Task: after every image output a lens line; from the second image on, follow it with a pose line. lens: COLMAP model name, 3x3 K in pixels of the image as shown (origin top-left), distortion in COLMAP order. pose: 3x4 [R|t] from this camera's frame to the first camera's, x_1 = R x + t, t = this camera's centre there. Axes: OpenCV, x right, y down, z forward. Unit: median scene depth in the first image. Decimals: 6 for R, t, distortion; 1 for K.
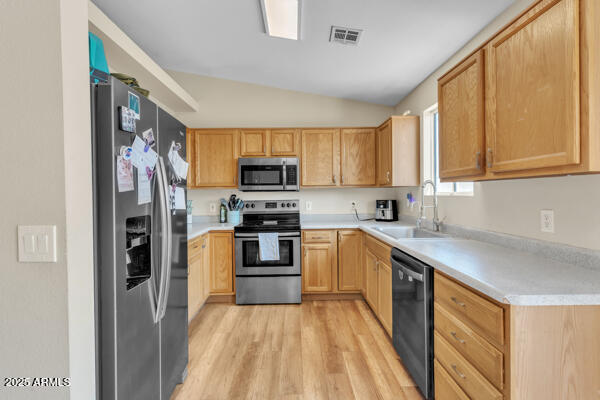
lens RADIAL K [[289.9, 0, 299.1], [0, 289.9, 194.0], [0, 0, 1]] dist [-0.000828, -0.000054]
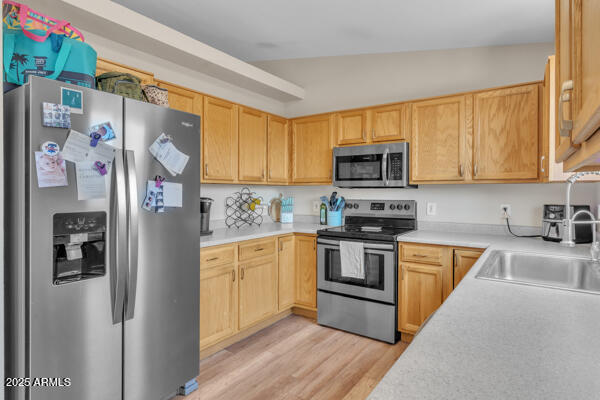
lens RADIAL K [[327.3, 0, 301.0], [0, 327.3, 191.1], [0, 0, 1]] dist [-0.002085, -0.000216]
pose [[0.824175, 0.012595, -0.566195, 0.245313], [-0.012487, 0.999914, 0.004066, -0.002909], [0.566197, 0.003719, 0.824262, 0.178199]]
